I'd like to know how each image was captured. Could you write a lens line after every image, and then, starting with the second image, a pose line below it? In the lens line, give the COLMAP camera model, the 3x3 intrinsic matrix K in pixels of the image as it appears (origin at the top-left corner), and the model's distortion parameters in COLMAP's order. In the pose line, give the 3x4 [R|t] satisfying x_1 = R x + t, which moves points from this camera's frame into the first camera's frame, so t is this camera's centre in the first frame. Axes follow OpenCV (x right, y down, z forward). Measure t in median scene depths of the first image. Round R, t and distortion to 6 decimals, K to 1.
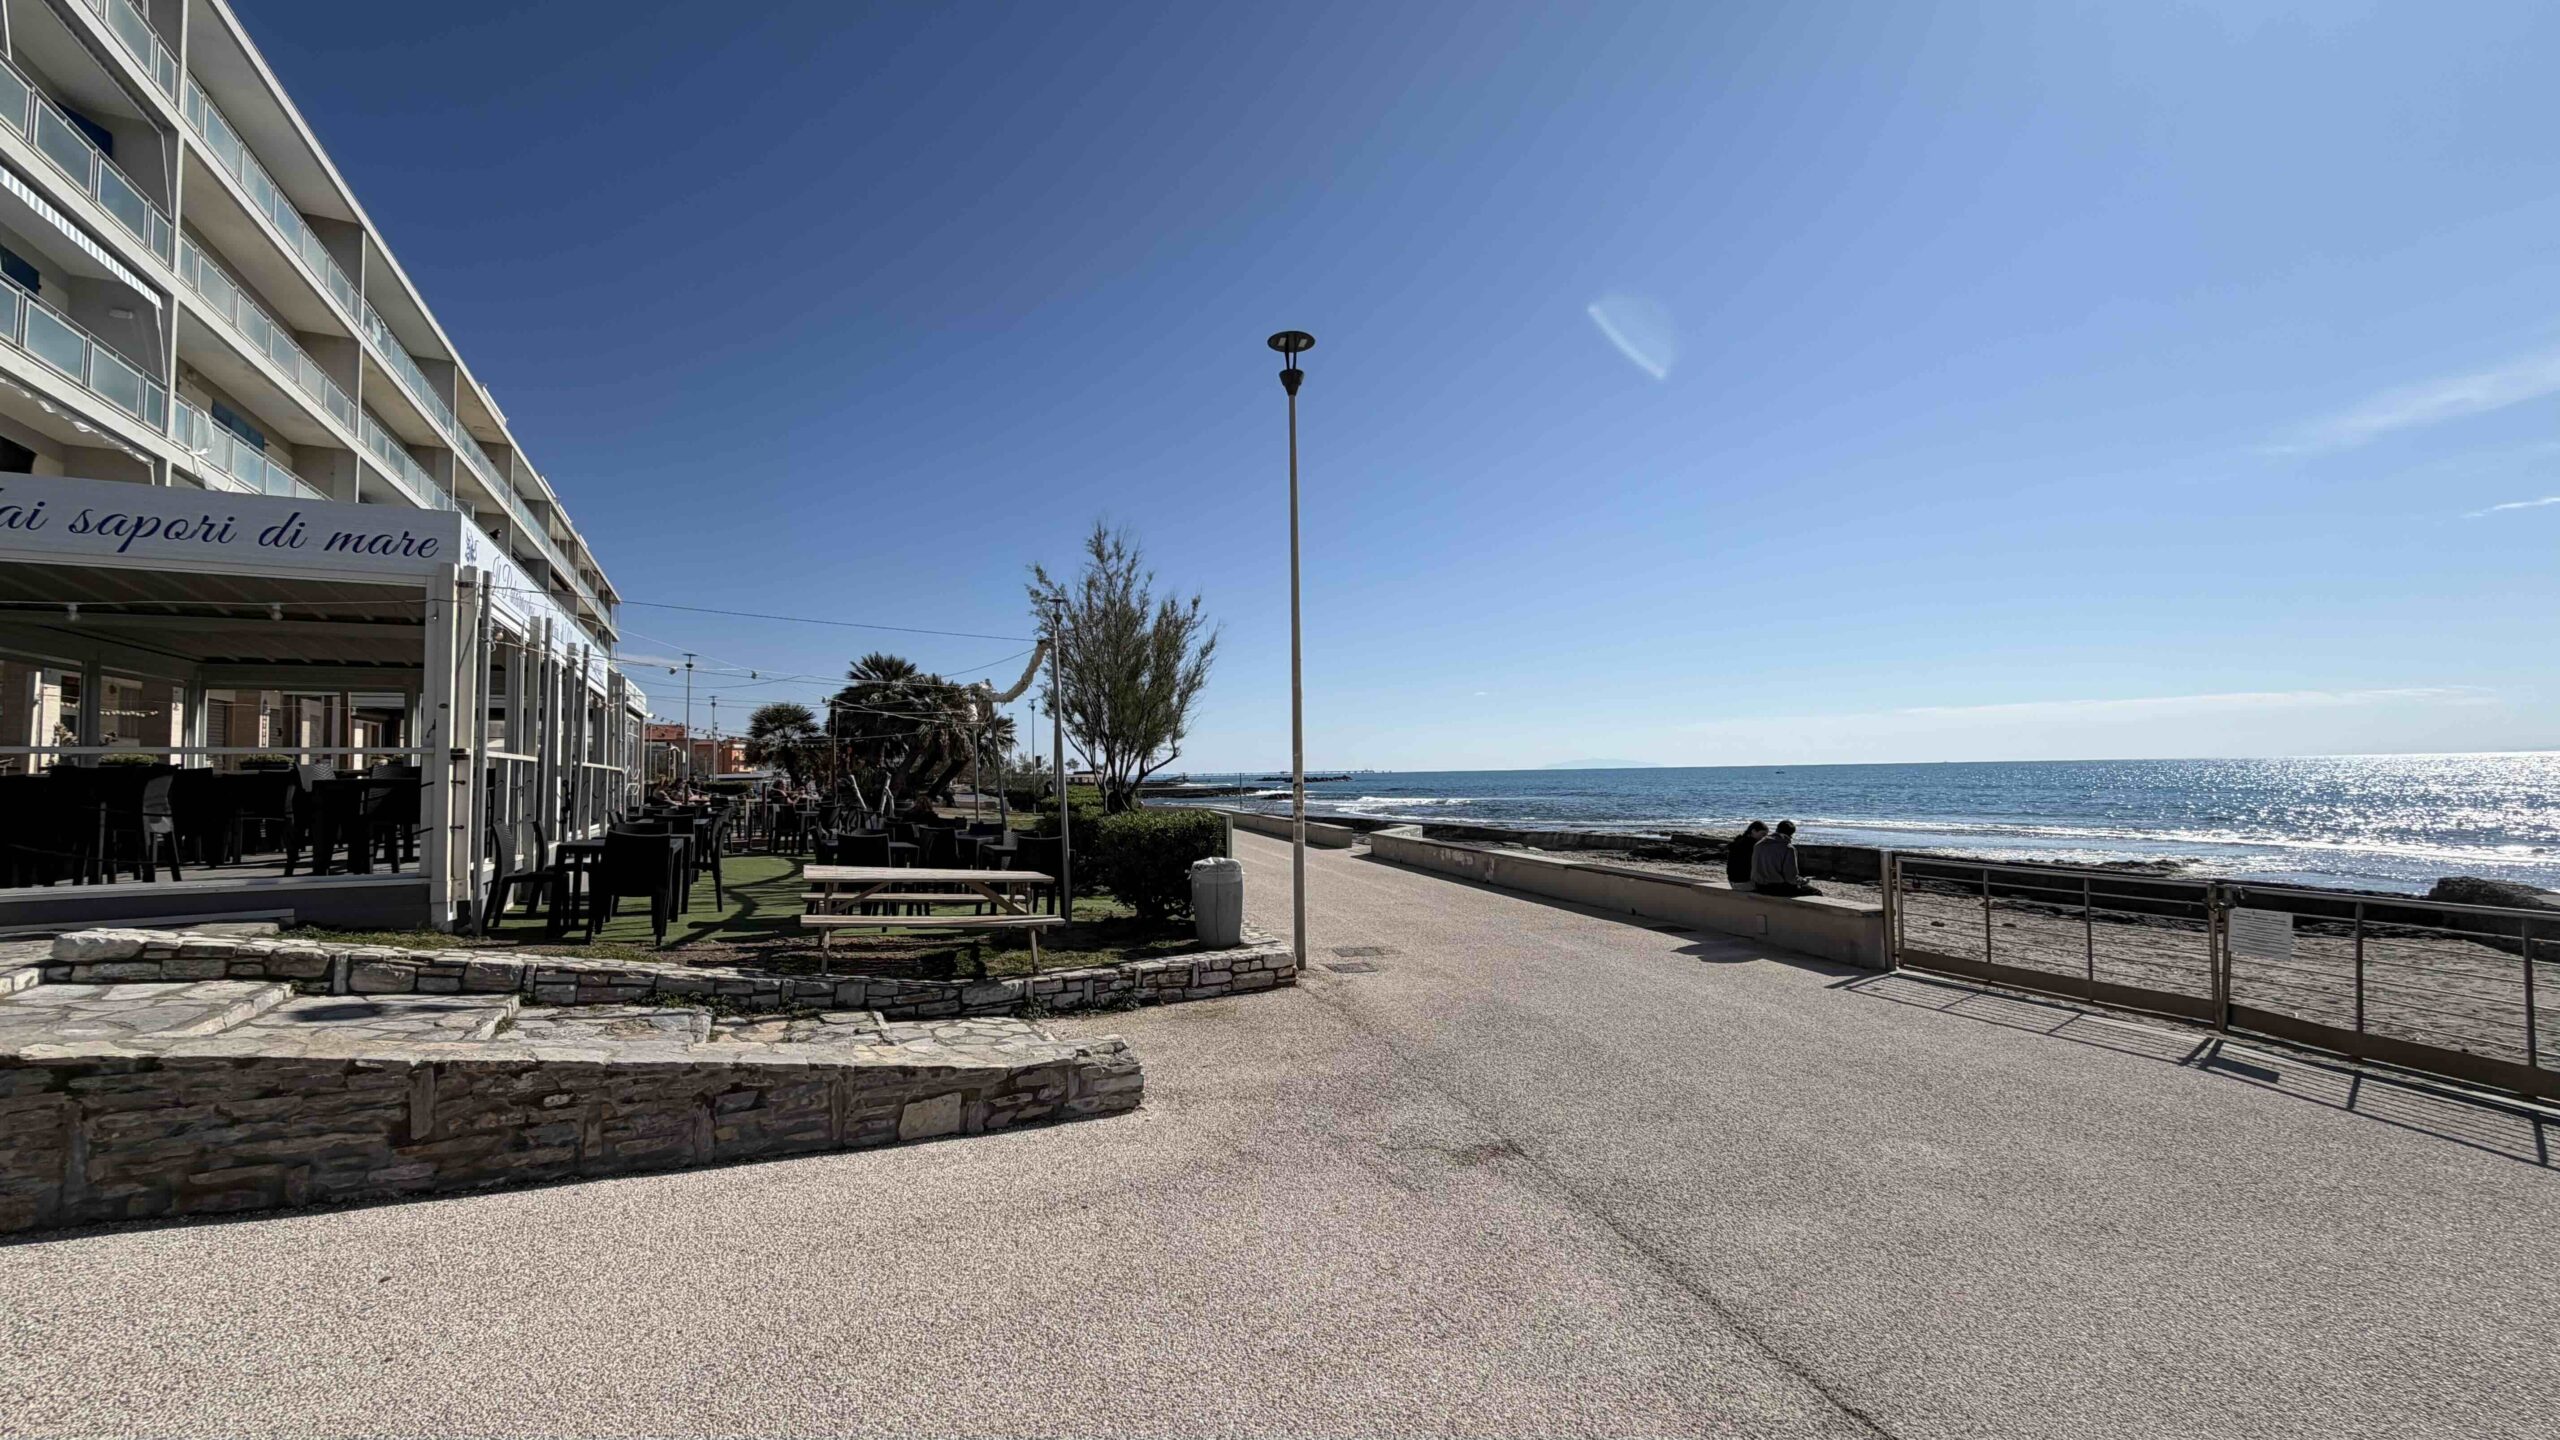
lens RADIAL K [[1019.9, 0, 1281.6], [0, 1019.9, 727.2], [0, 0, 1]] dist [-0.000329, -0.000127]
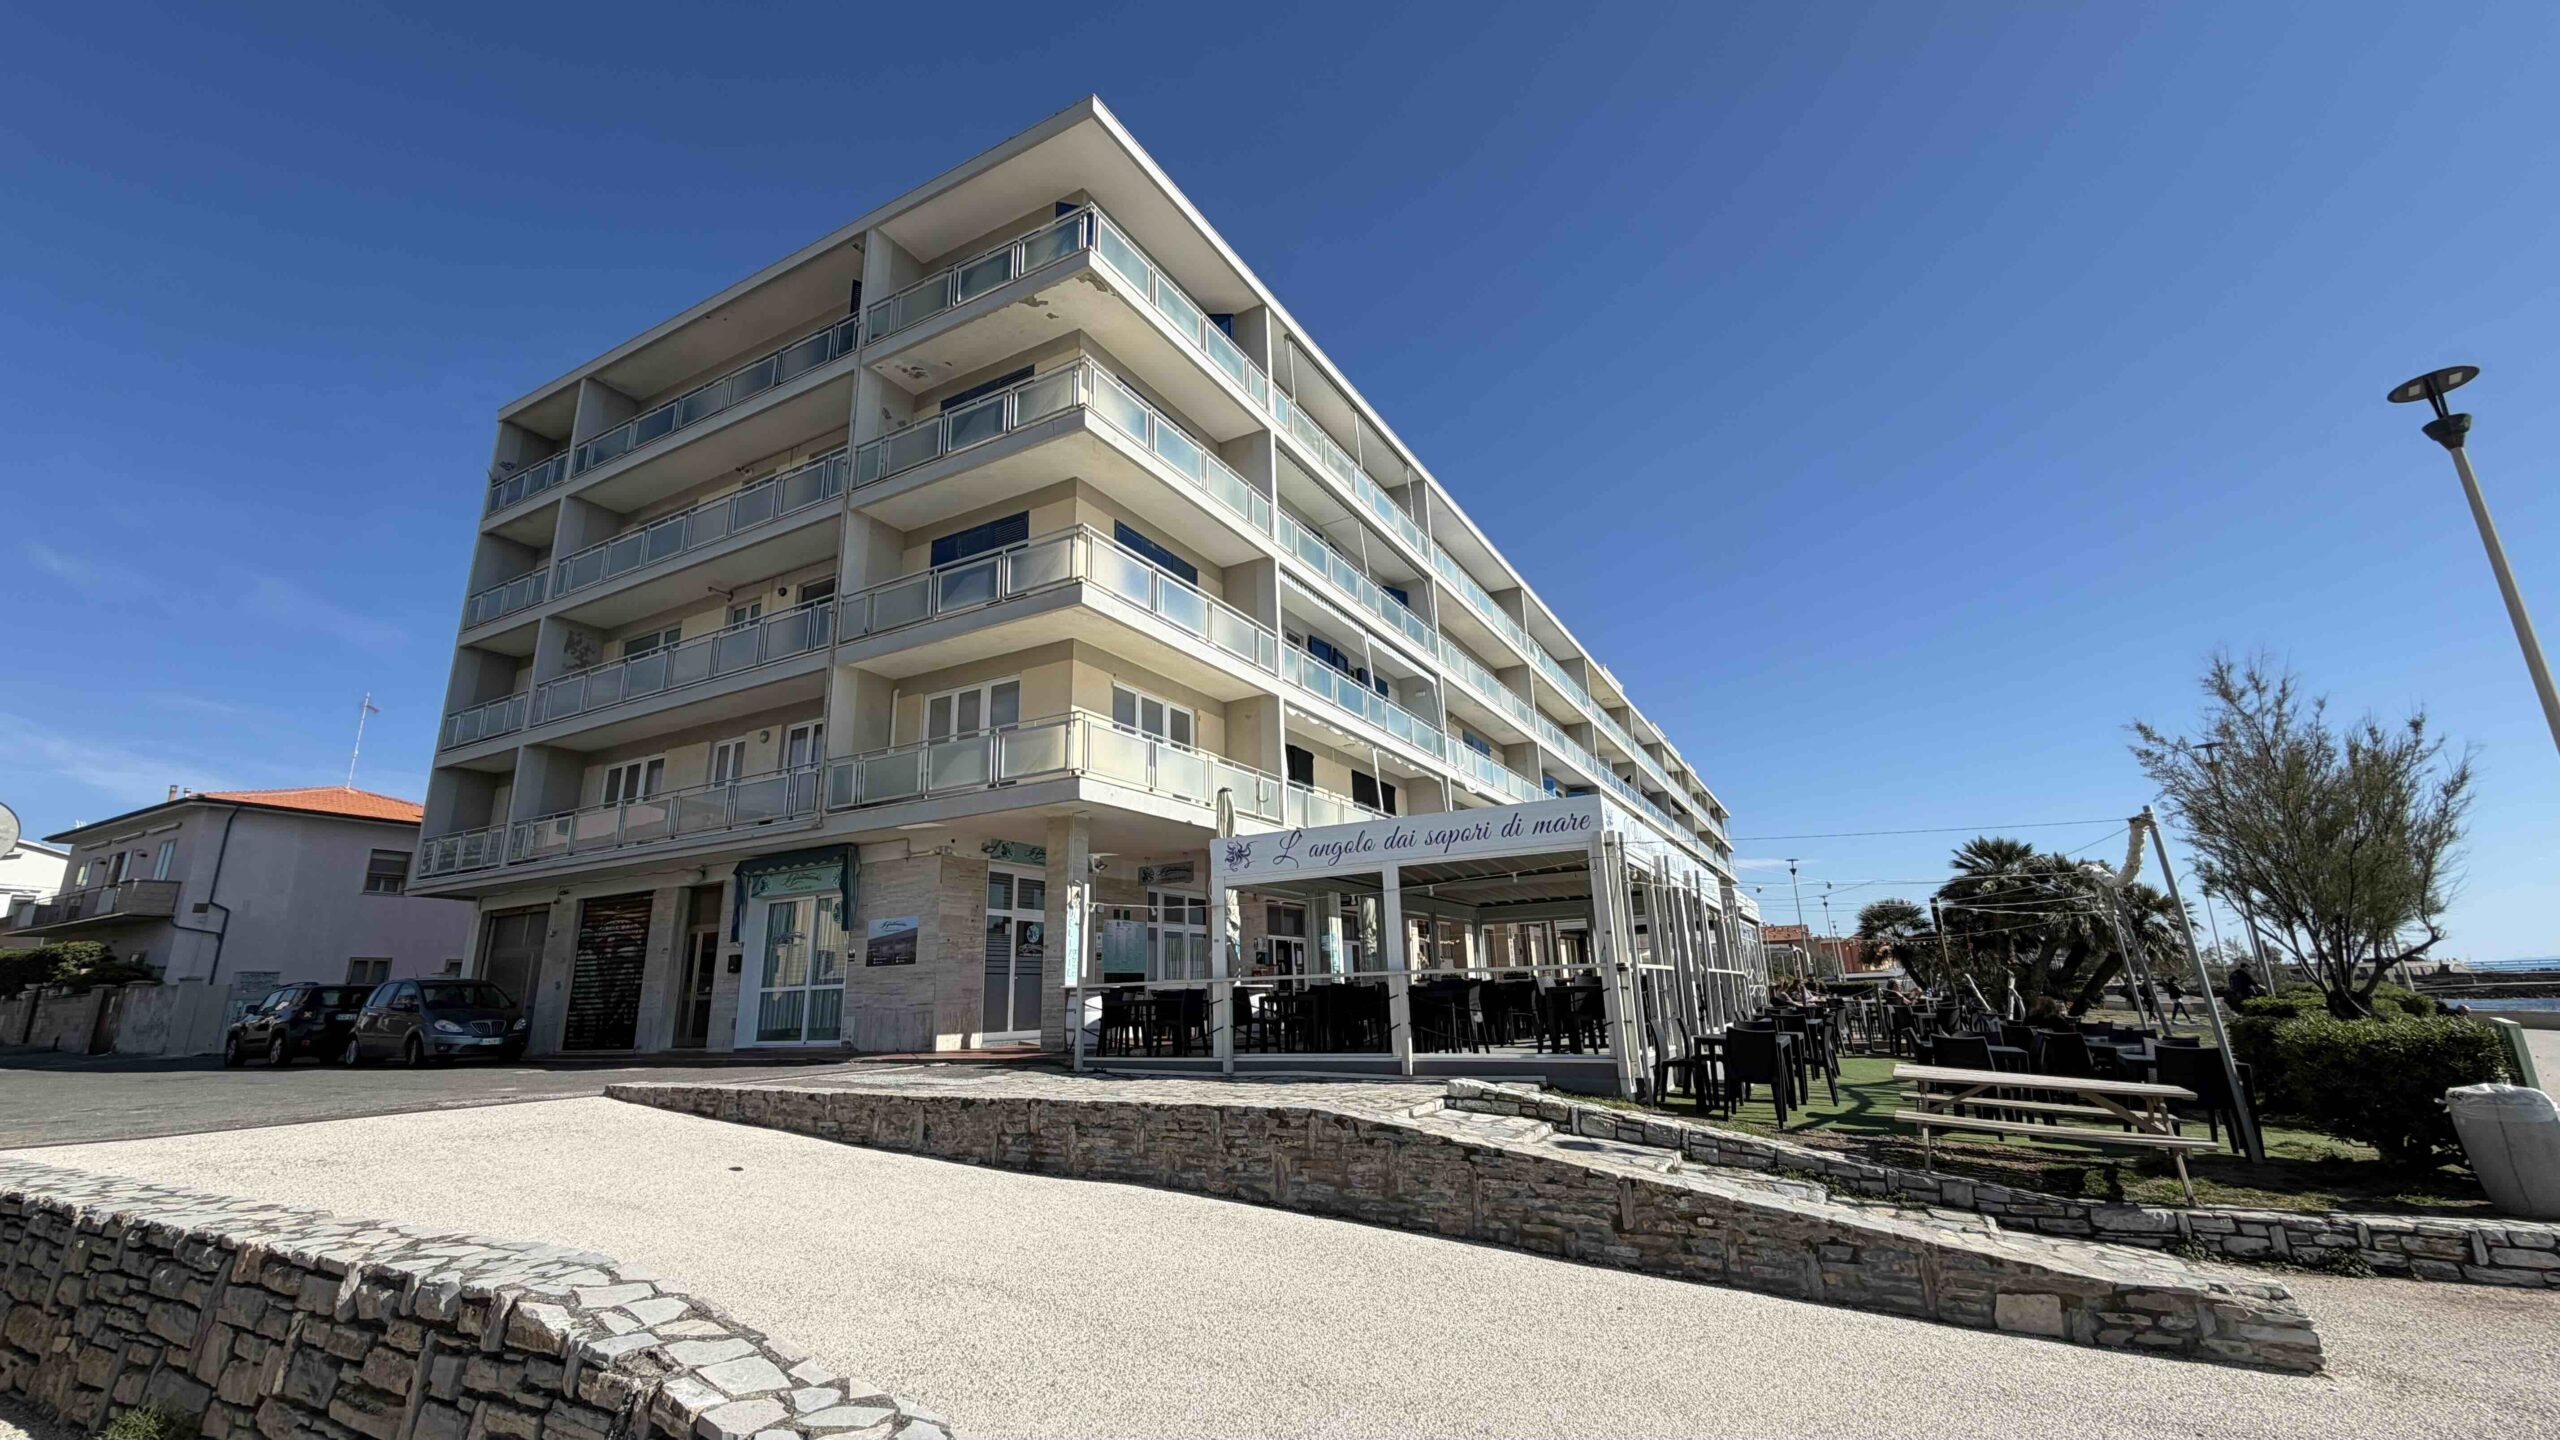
lens RADIAL K [[1017.6, 0, 1272.0], [0, 1017.6, 723.9], [0, 0, 1]] dist [0.000642, 0.000007]
pose [[0.532549, -0.221923, -0.816788, 0.129517], [0.059987, 0.972484, -0.225114, -0.010743], [0.844271, 0.070887, 0.531208, -0.143973]]
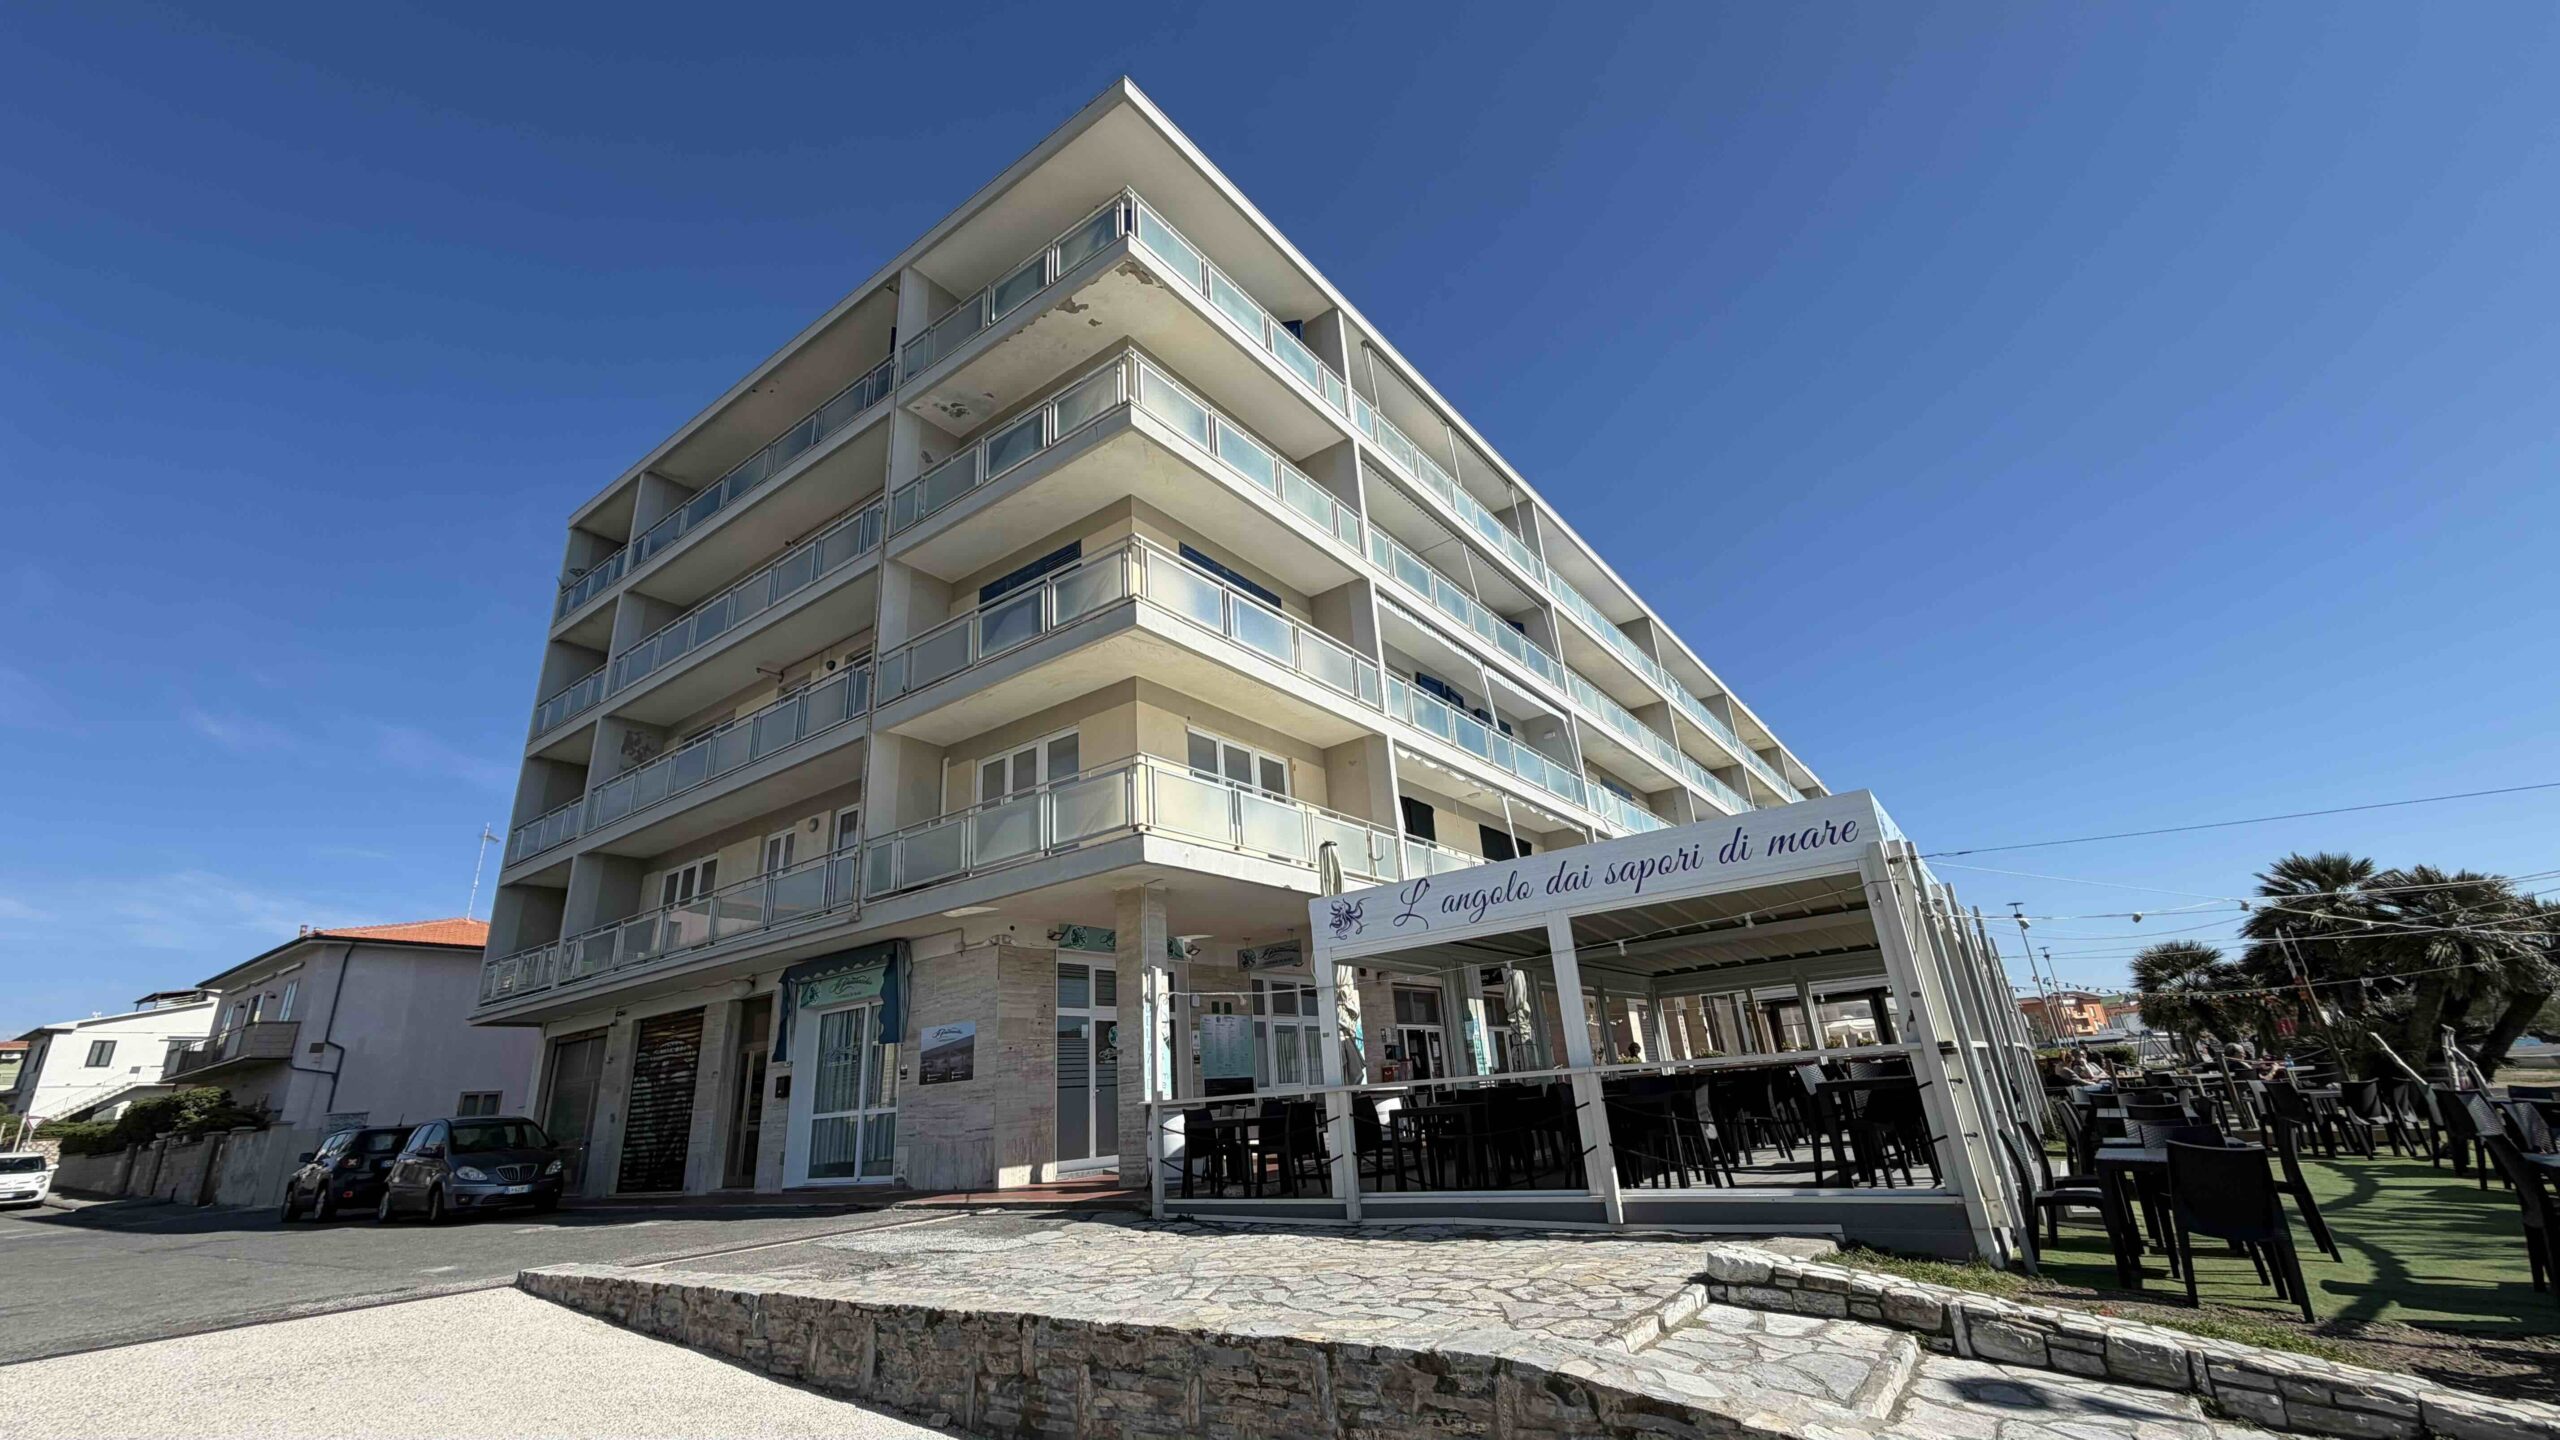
lens RADIAL K [[1025.0, 0, 1271.3], [0, 1025.0, 723.6], [0, 0, 1]] dist [-0.000093, 0.000090]
pose [[0.422558, -0.326952, -0.845309, -0.179036], [0.102027, 0.943897, -0.314083, -0.017935], [0.900575, 0.046474, 0.432210, 0.054486]]
